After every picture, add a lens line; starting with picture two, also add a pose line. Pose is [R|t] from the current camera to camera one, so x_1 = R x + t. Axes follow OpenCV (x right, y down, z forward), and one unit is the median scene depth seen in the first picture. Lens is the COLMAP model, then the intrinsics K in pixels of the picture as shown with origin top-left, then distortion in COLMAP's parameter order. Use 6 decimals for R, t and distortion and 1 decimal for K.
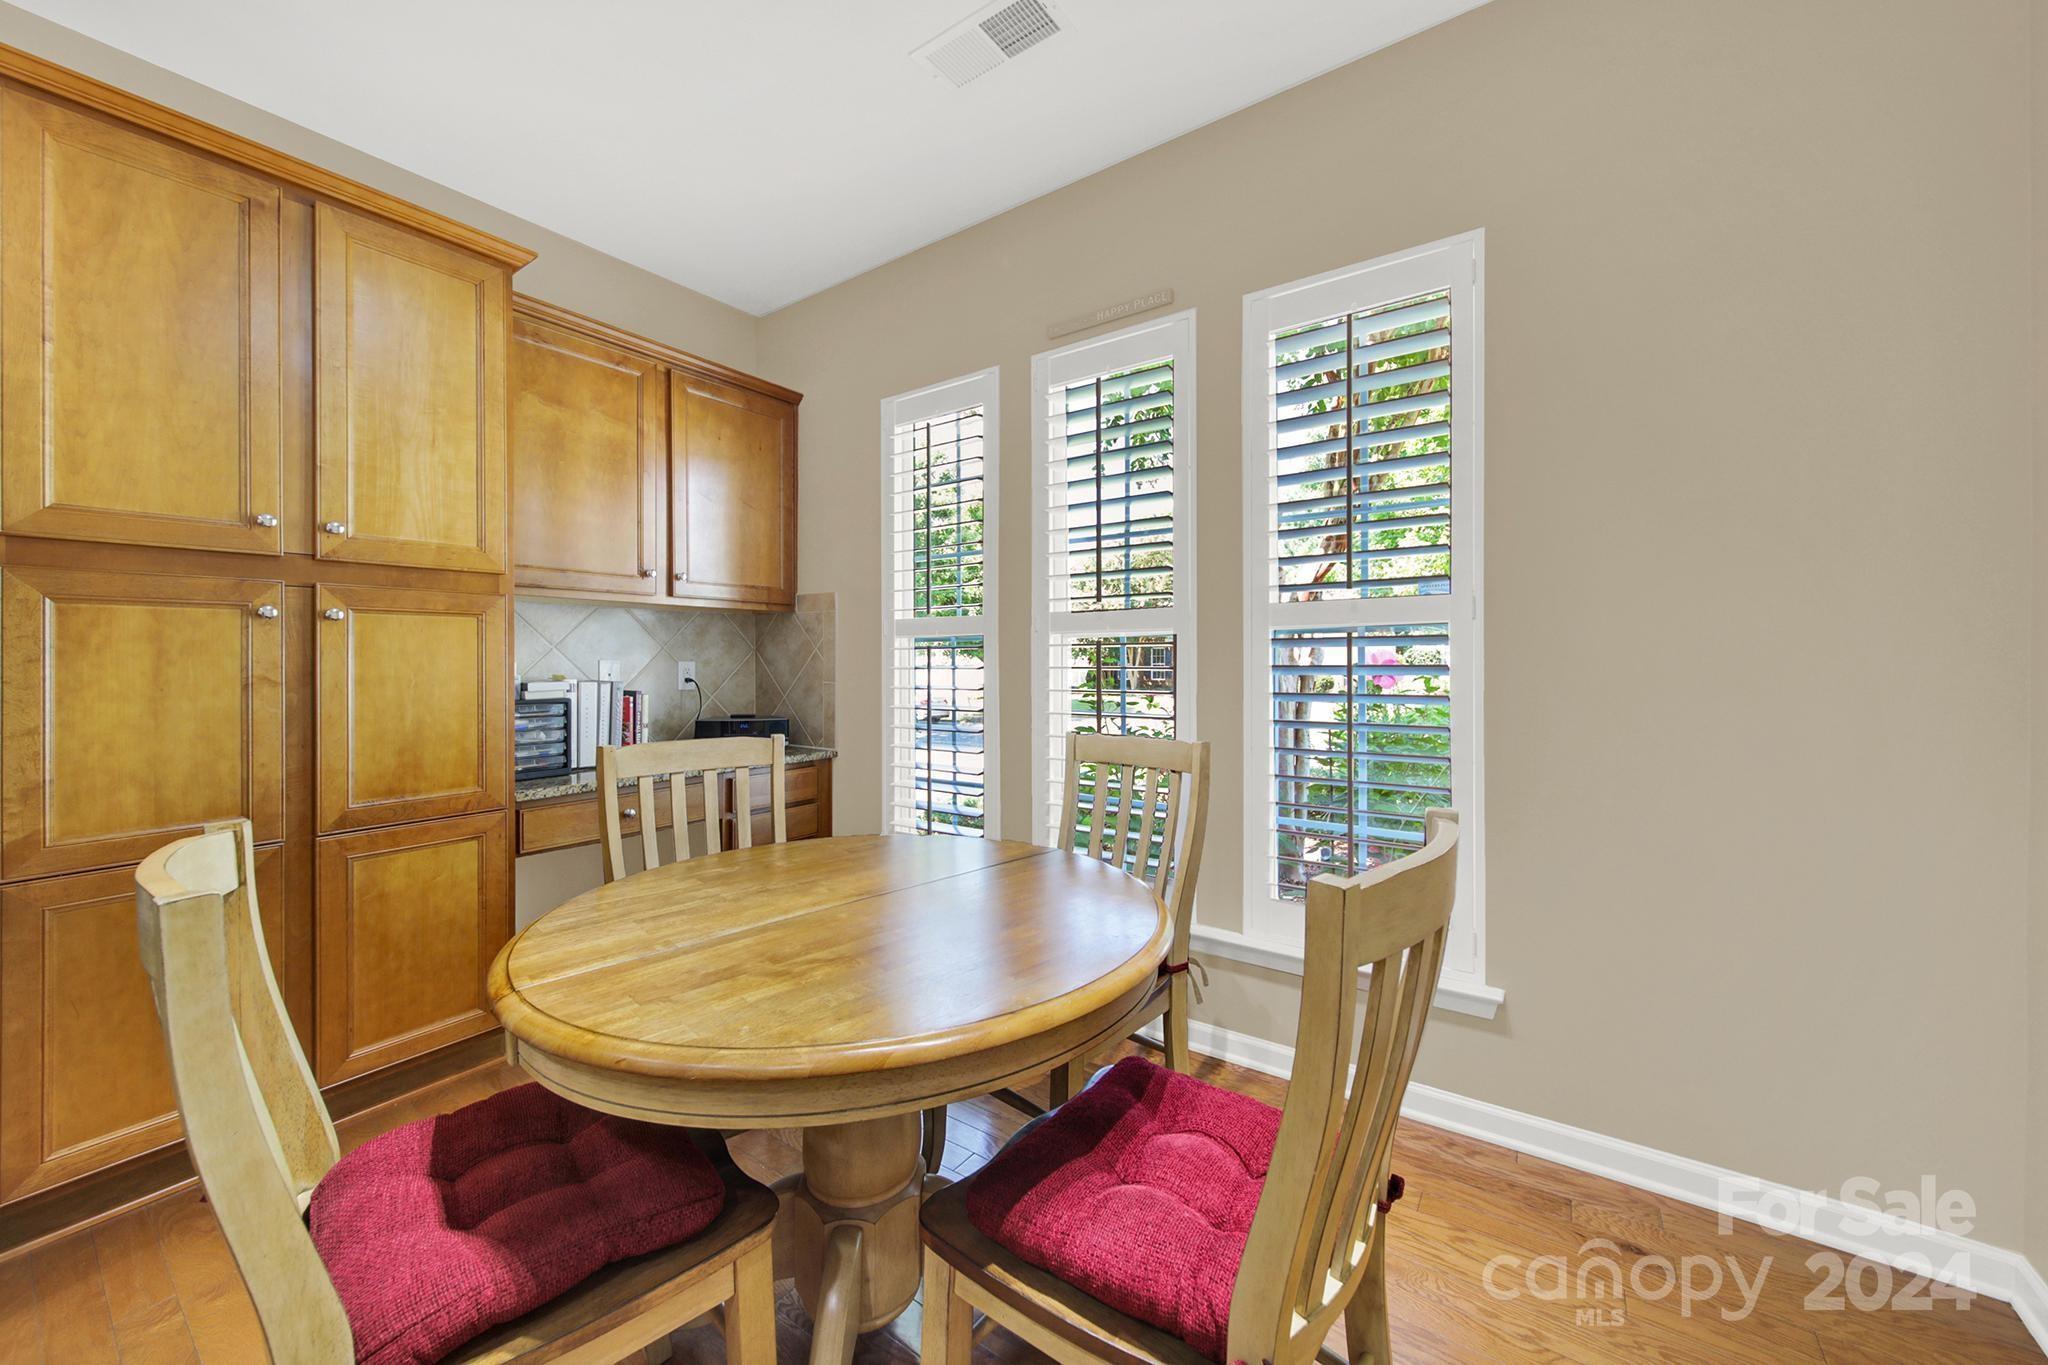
lens RADIAL K [[757.3, 0, 1020.2], [0, 757.3, 665.0], [0, 0, 1]] dist [-0.000490, -0.000094]
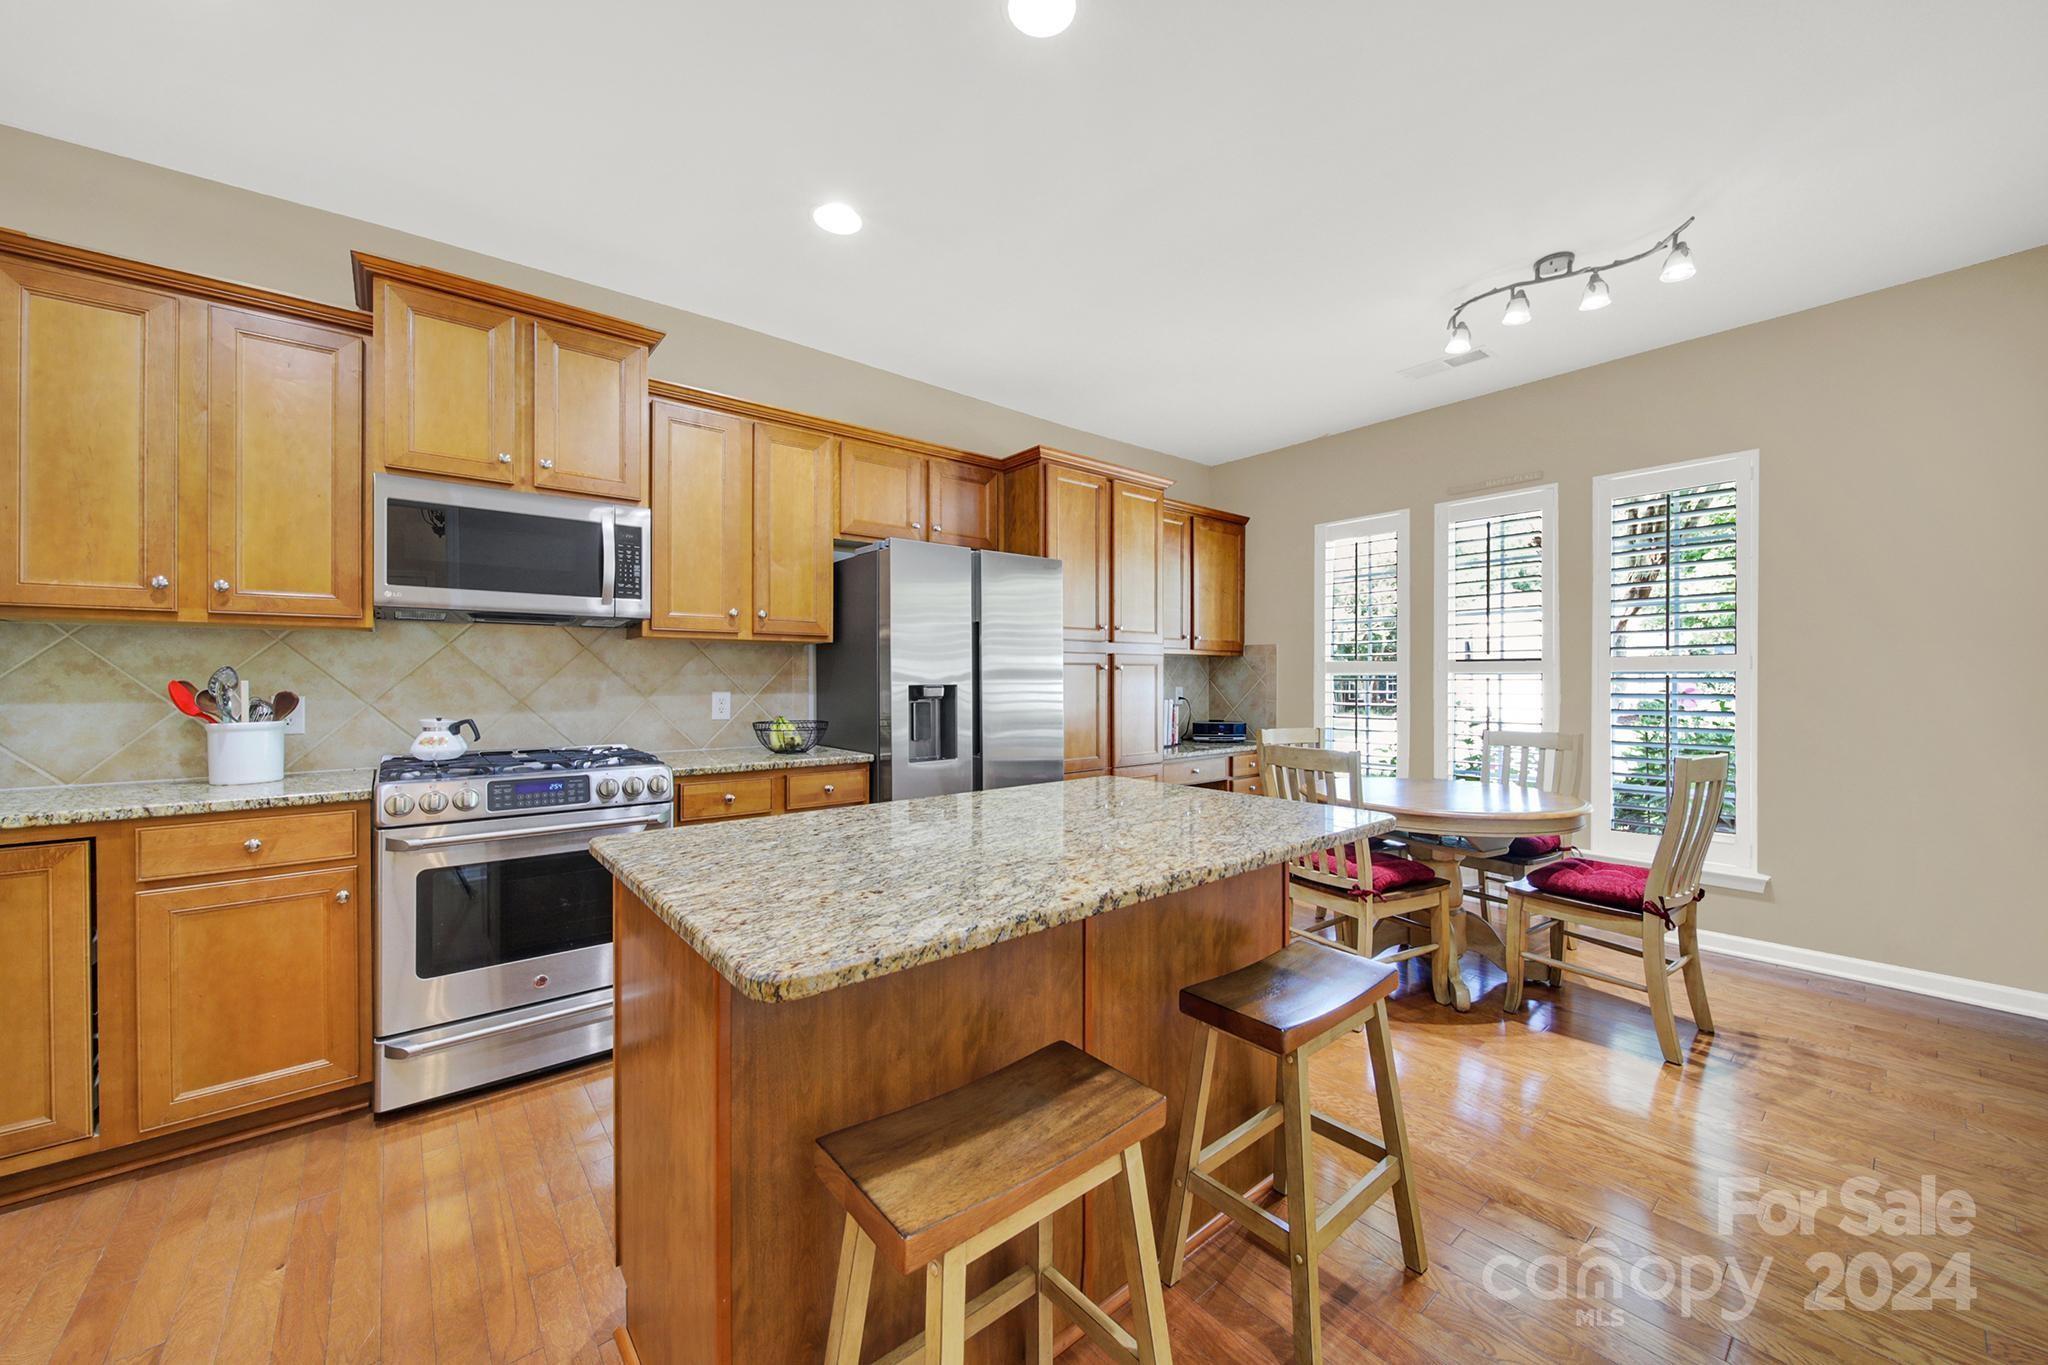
lens RADIAL K [[763.4, 0, 1024.0], [0, 763.4, 682.5], [0, 0, 1]] dist [-0.001056, -0.000184]
pose [[0.967300, 0.002521, -0.253623, -0.391297], [-0.002388, 0.999997, 0.000835, -0.016852], [0.253624, -0.000203, 0.967303, -0.760475]]
